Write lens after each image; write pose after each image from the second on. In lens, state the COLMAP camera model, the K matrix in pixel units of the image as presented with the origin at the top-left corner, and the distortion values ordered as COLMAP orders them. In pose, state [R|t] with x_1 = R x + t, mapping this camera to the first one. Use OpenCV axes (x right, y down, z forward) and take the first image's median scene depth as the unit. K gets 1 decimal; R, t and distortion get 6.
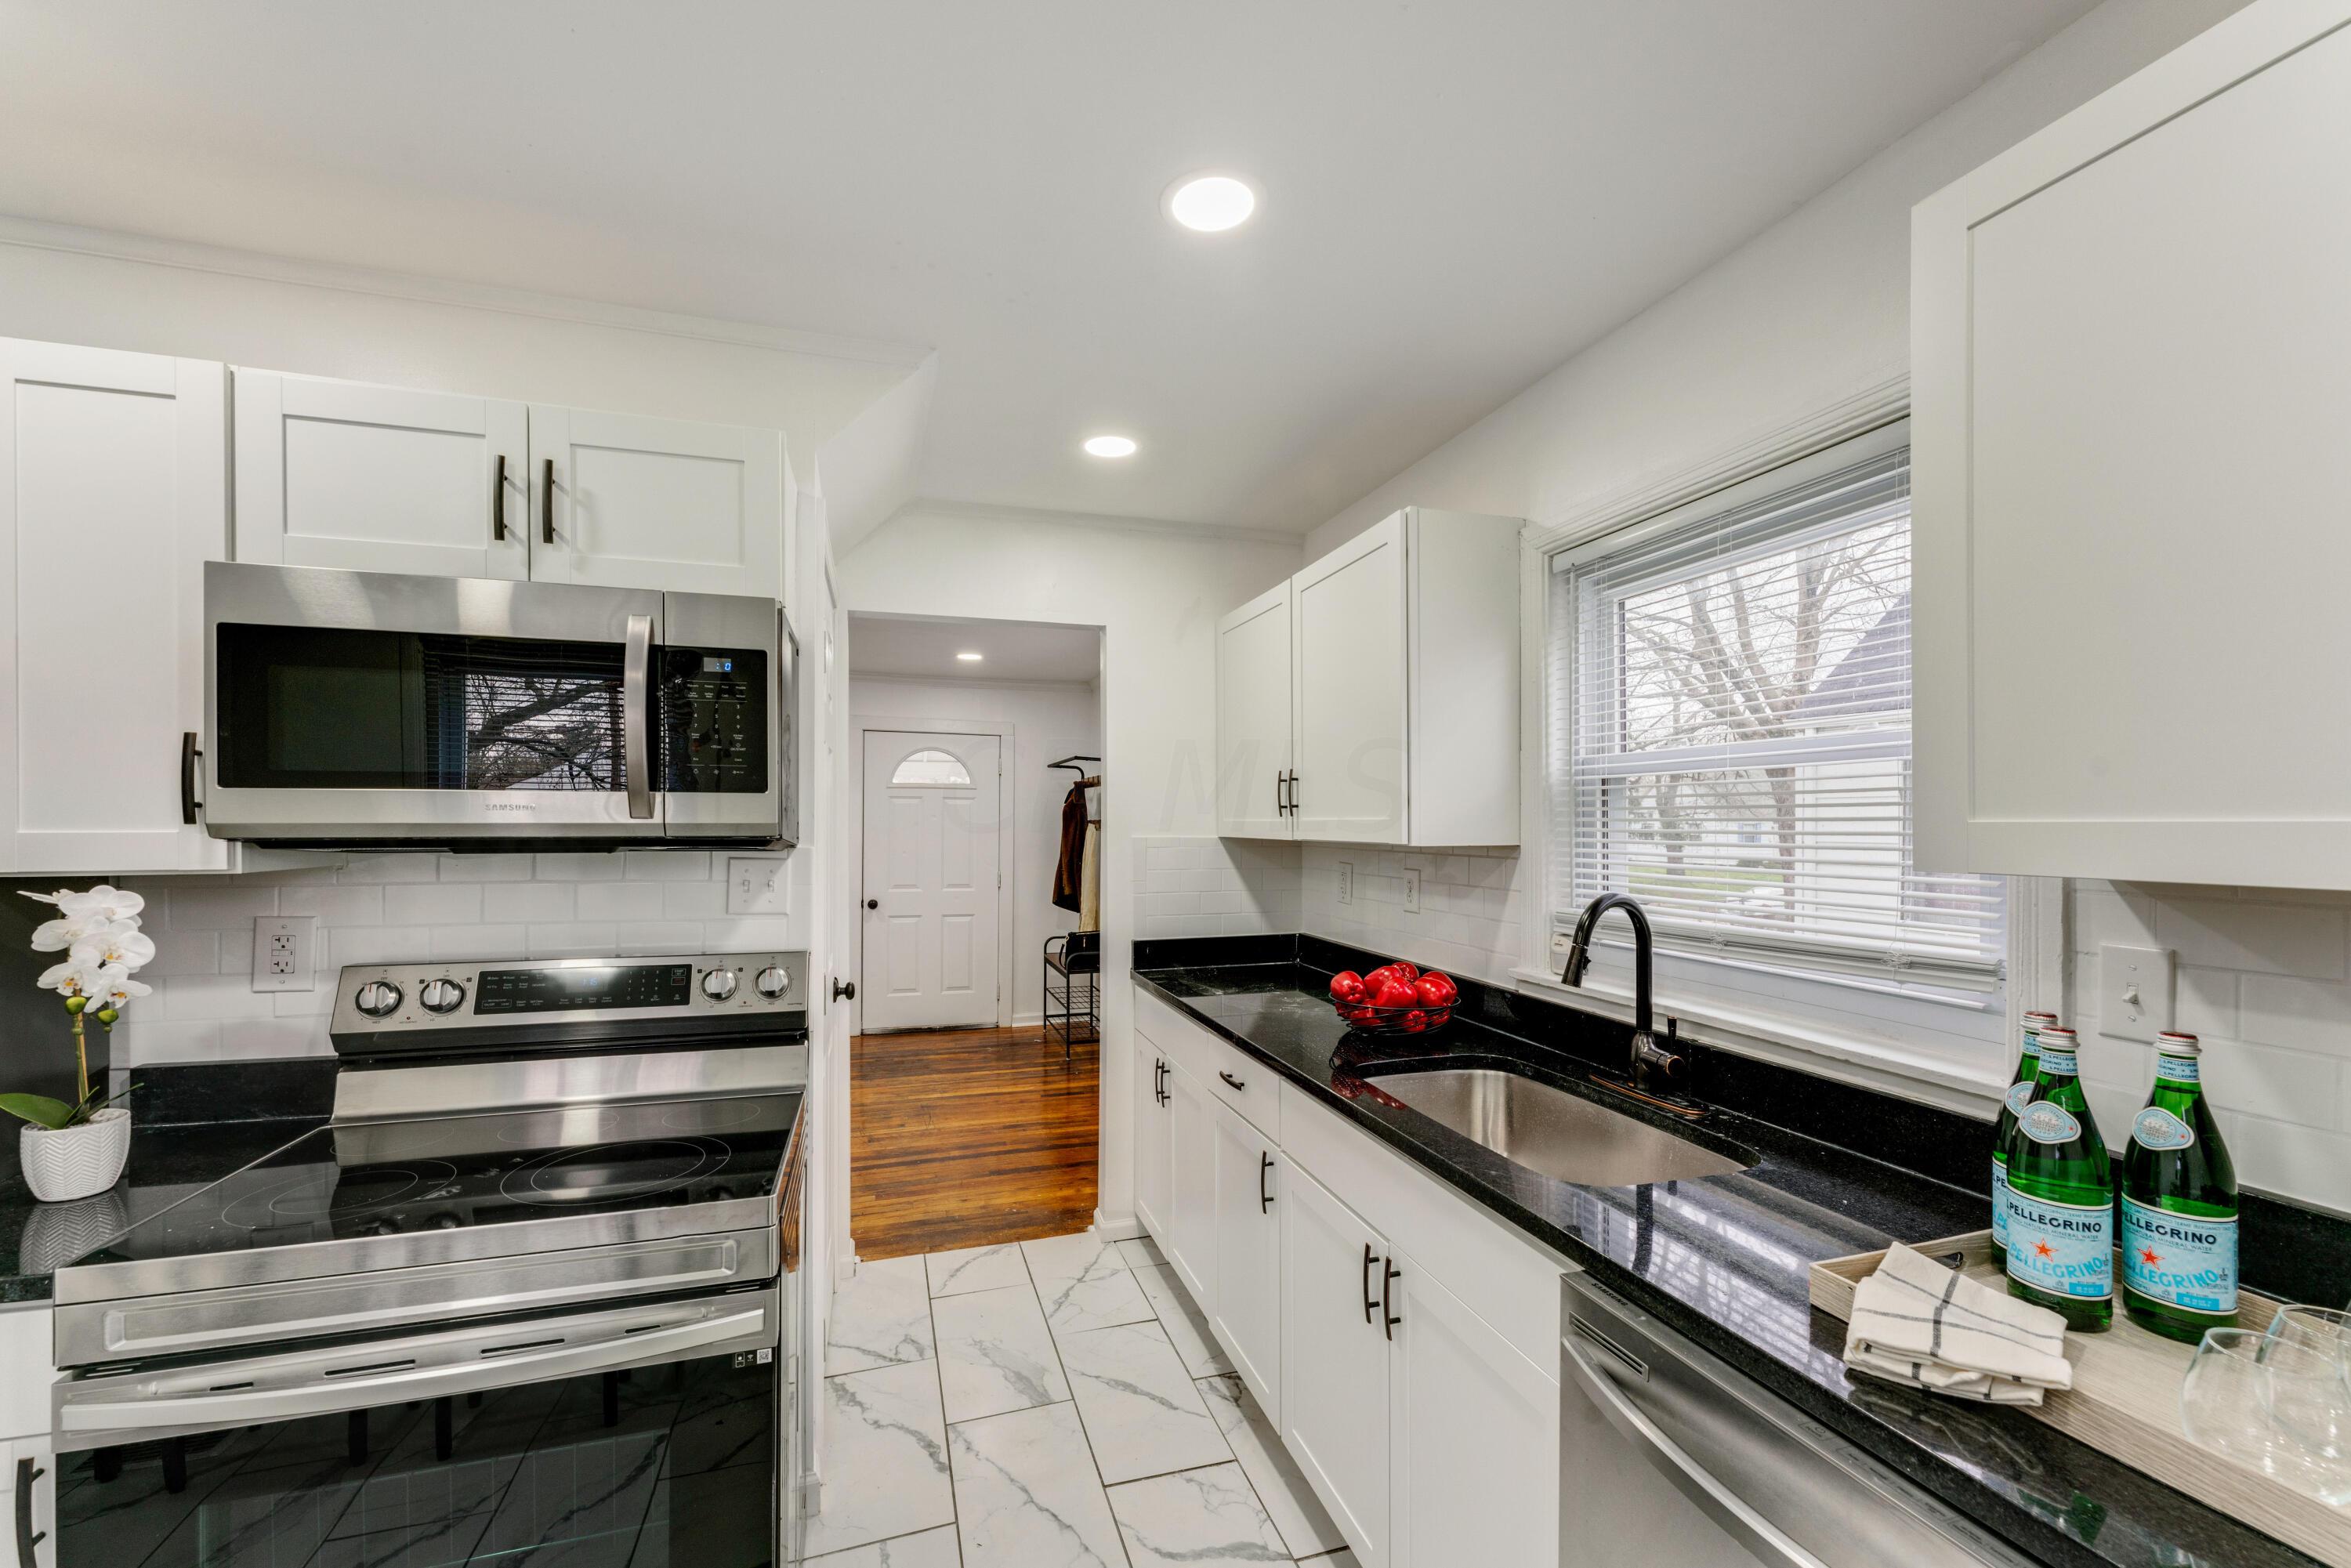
lens RADIAL K [[938.5, 0, 1164.4], [0, 938.5, 836.5], [0, 0, 1]] dist [-0.008785, 0.000409]
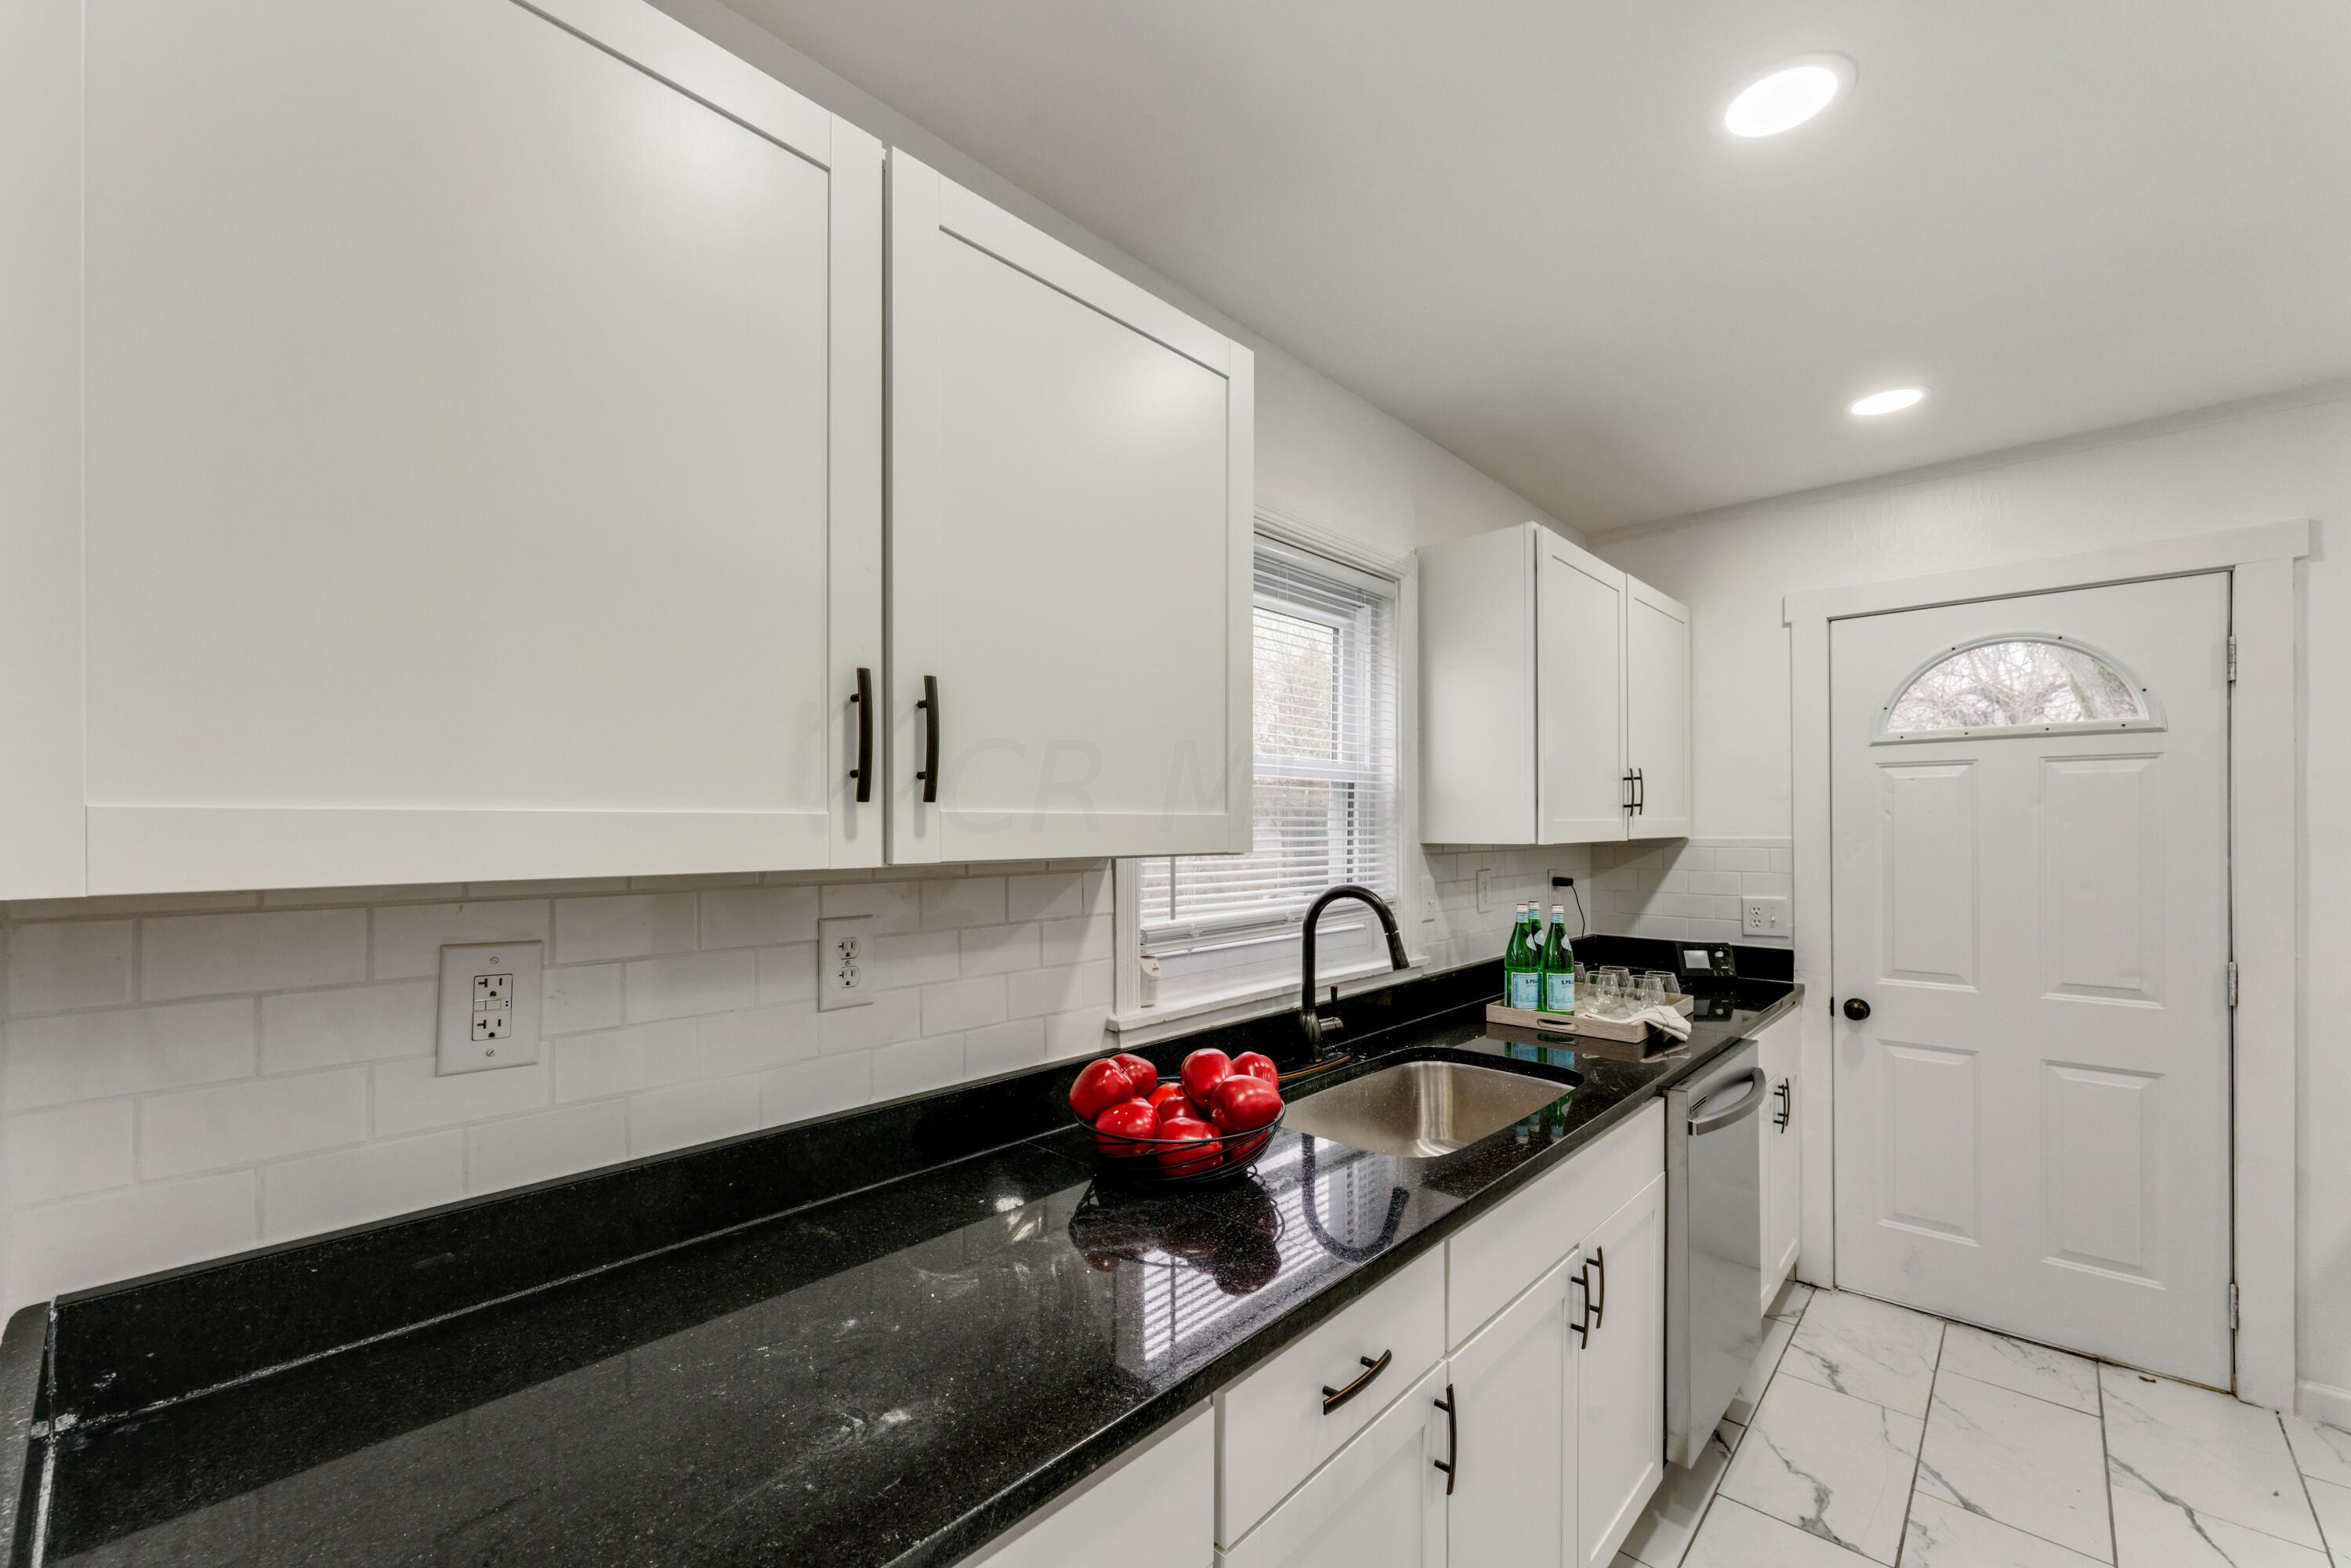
lens RADIAL K [[938.5, 0, 1185.3], [0, 938.5, 807.2], [0, 0, 1]] dist [-0.008785, 0.000409]
pose [[-0.517386, 0.015416, 0.855613, -0.359897], [0.013019, 0.999864, -0.010142, -0.021200], [-0.855653, 0.005892, -0.517516, 1.672599]]
